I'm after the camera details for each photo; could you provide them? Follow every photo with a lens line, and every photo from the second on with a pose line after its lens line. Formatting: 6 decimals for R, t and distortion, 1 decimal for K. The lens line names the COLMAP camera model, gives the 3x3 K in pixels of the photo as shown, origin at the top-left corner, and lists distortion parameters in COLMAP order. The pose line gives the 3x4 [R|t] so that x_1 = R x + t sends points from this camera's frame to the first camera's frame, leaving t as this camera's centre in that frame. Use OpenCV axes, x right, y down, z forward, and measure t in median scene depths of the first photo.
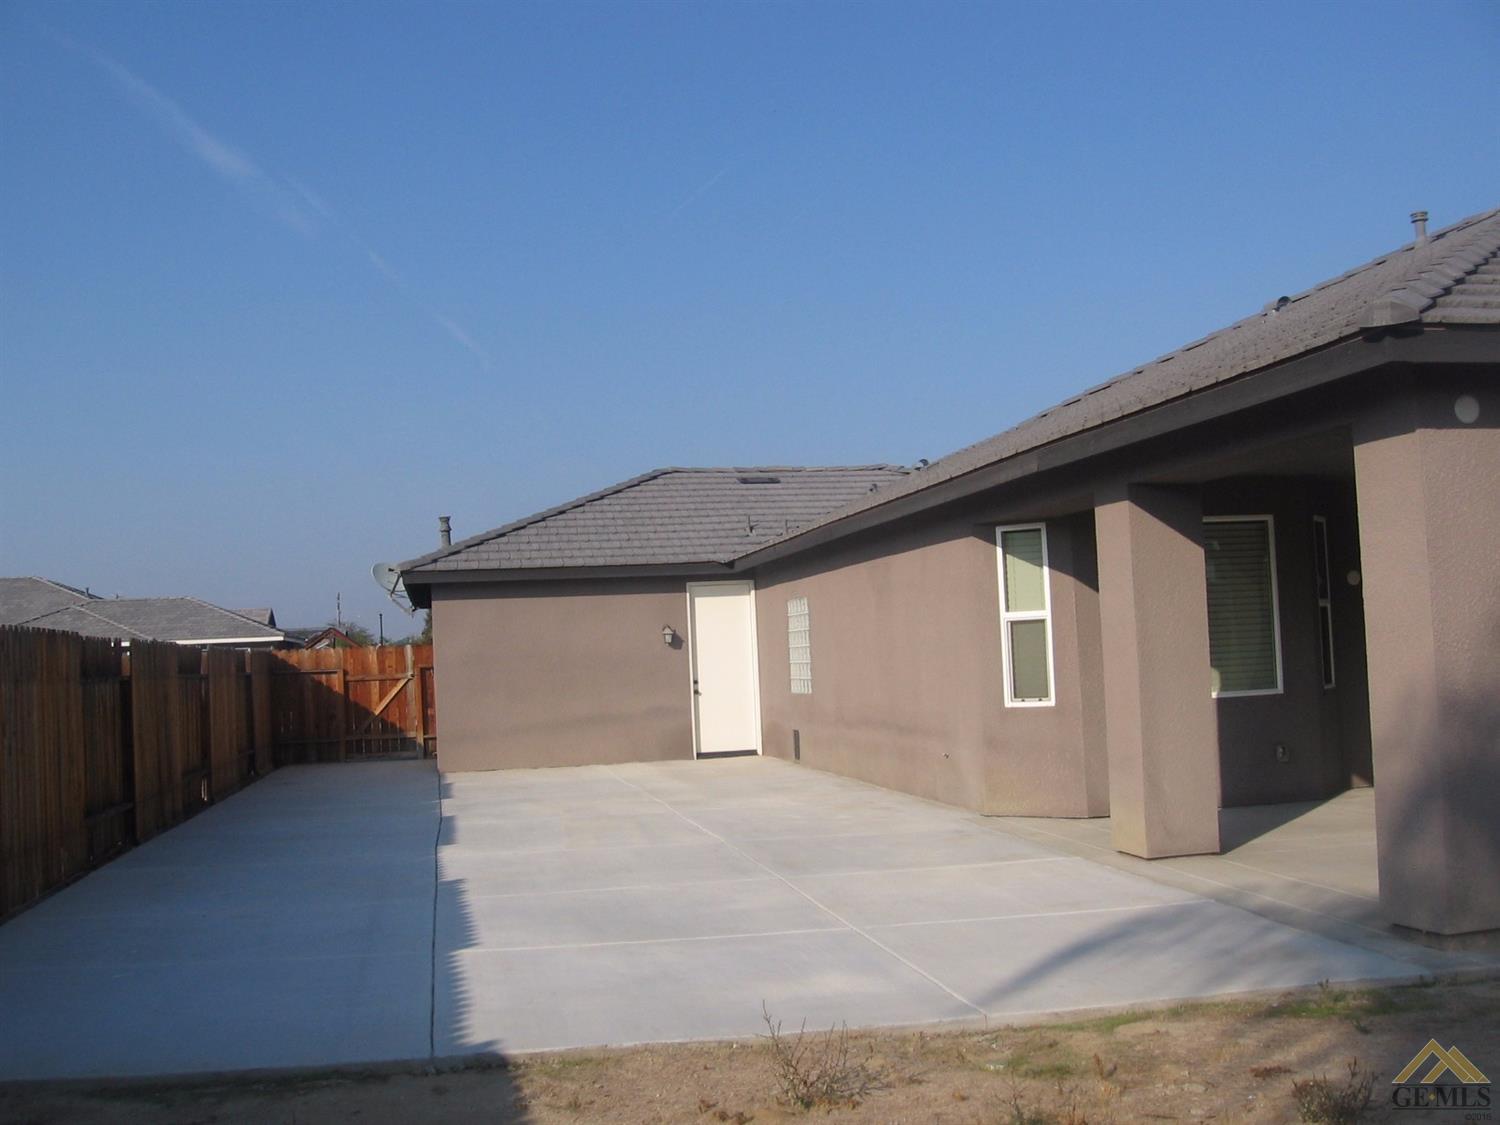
lens RADIAL K [[1540.6, 0, 750.0], [0, 1540.6, 562.5], [0, 0, 1]] dist [-0.125009, 0.025083]
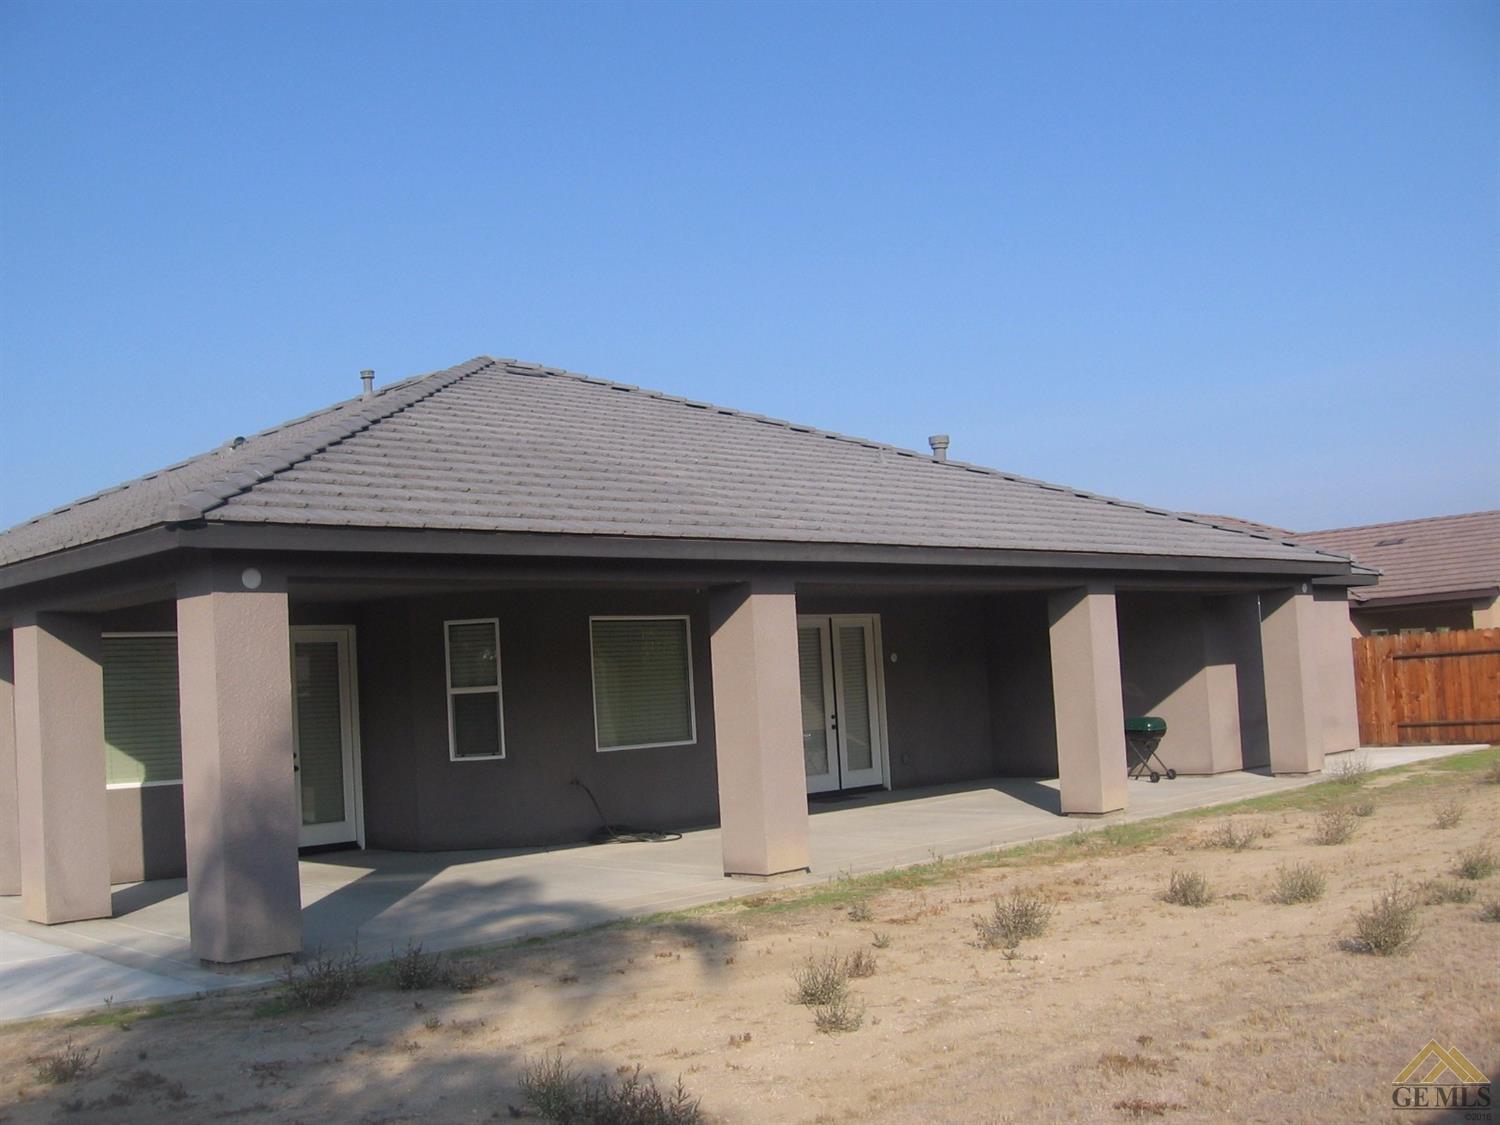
lens RADIAL K [[1540.6, 0, 750.0], [0, 1540.6, 562.5], [0, 0, 1]] dist [-0.125009, 0.025083]
pose [[0.831390, 0.040026, 0.554246, 0.063192], [-0.010948, 0.998389, -0.055679, -0.033070], [-0.555582, 0.040223, 0.830488, -0.314208]]
